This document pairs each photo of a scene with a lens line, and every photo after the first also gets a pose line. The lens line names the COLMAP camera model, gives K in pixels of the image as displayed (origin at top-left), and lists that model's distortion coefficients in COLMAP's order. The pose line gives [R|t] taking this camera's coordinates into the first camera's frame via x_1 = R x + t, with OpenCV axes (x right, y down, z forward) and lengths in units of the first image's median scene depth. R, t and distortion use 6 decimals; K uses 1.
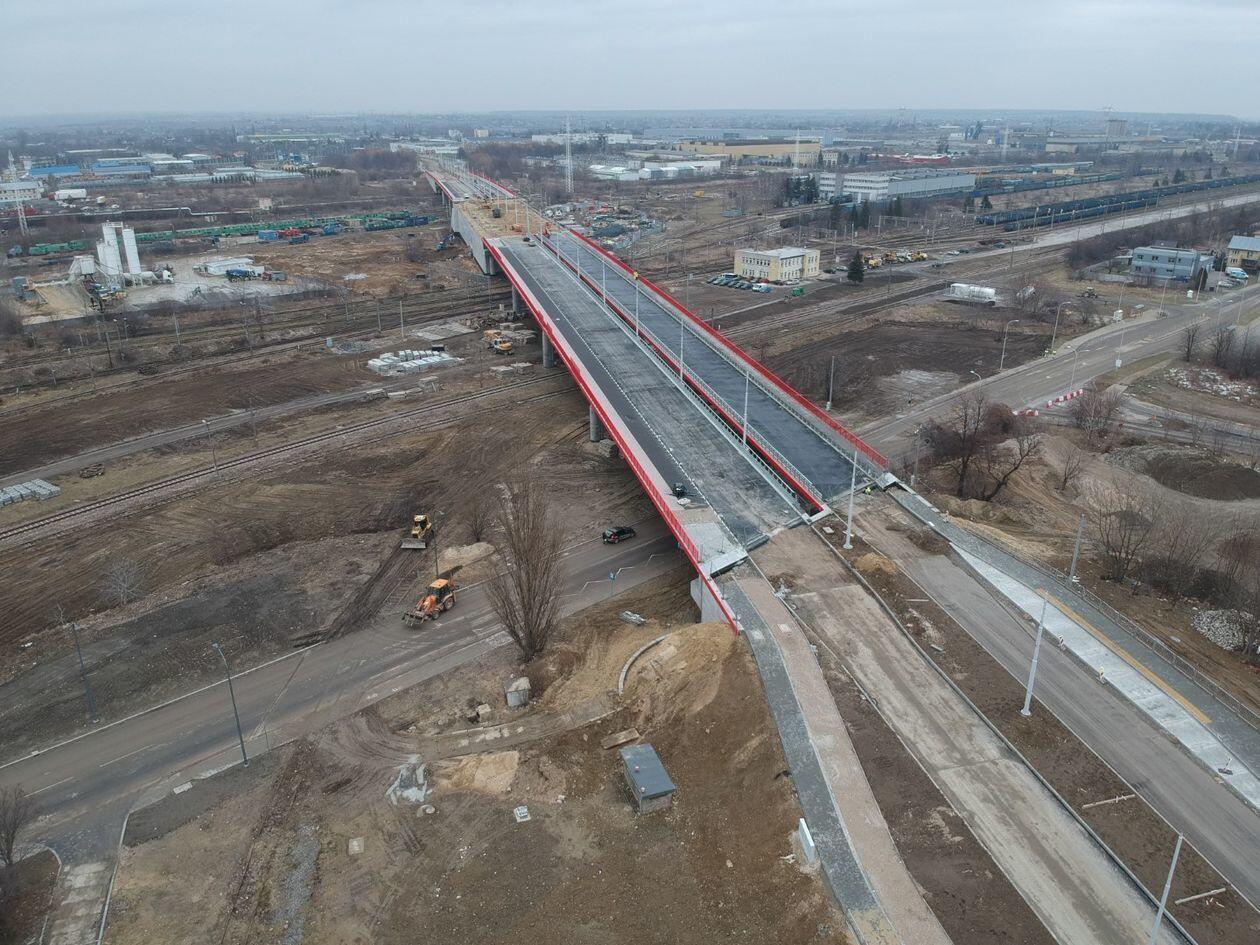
lens RADIAL K [[920.1, 0, 630.0], [0, 920.1, 472.5], [0, 0, 1]] dist [0.066701, -0.124640]
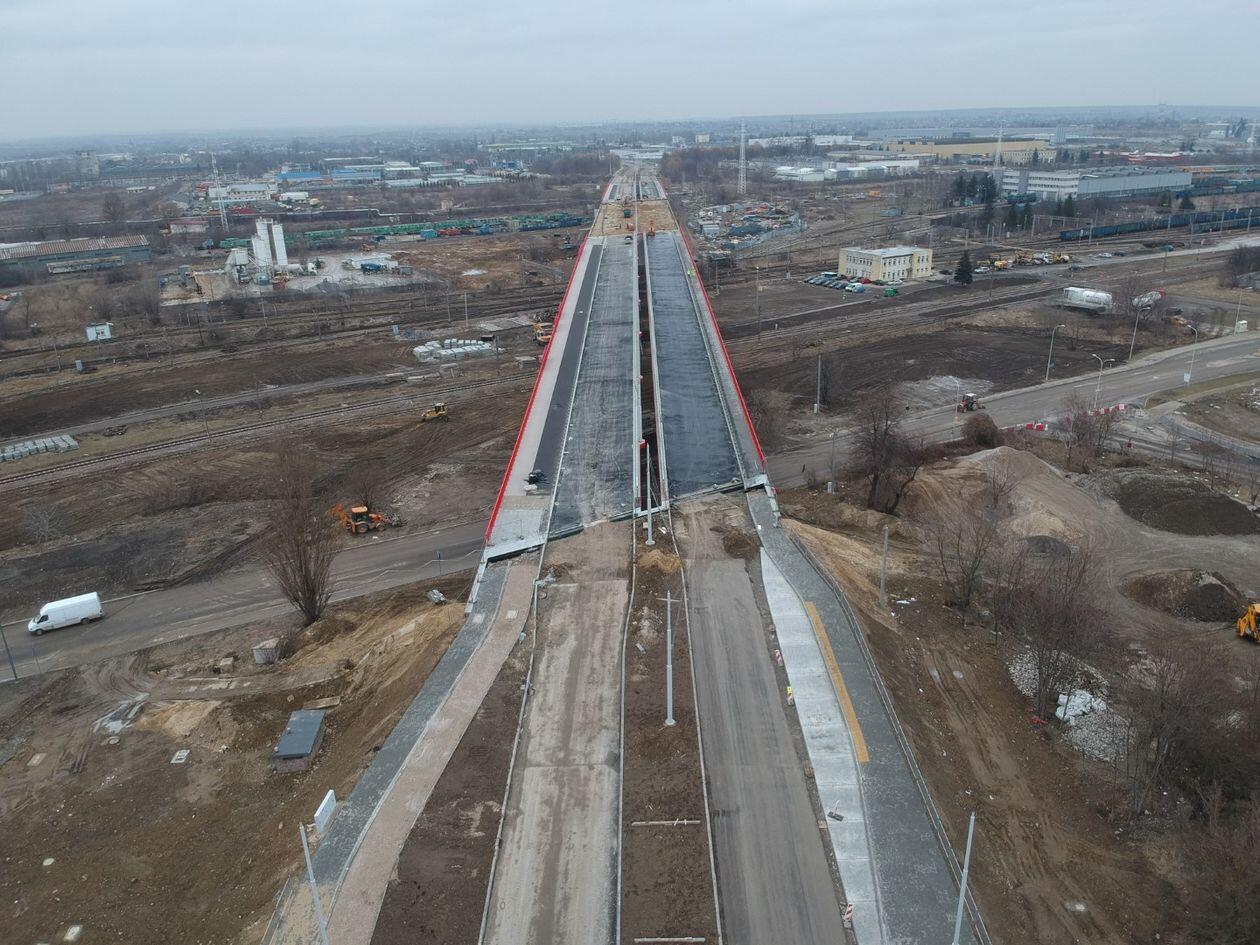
lens RADIAL K [[920.1, 0, 630.0], [0, 920.1, 472.5], [0, 0, 1]] dist [0.066701, -0.124640]
pose [[0.969991, 0.065218, -0.234230, 0.208757], [-0.066403, 0.997789, 0.002833, 0.002882], [0.233897, 0.012806, 0.972177, 0.030337]]
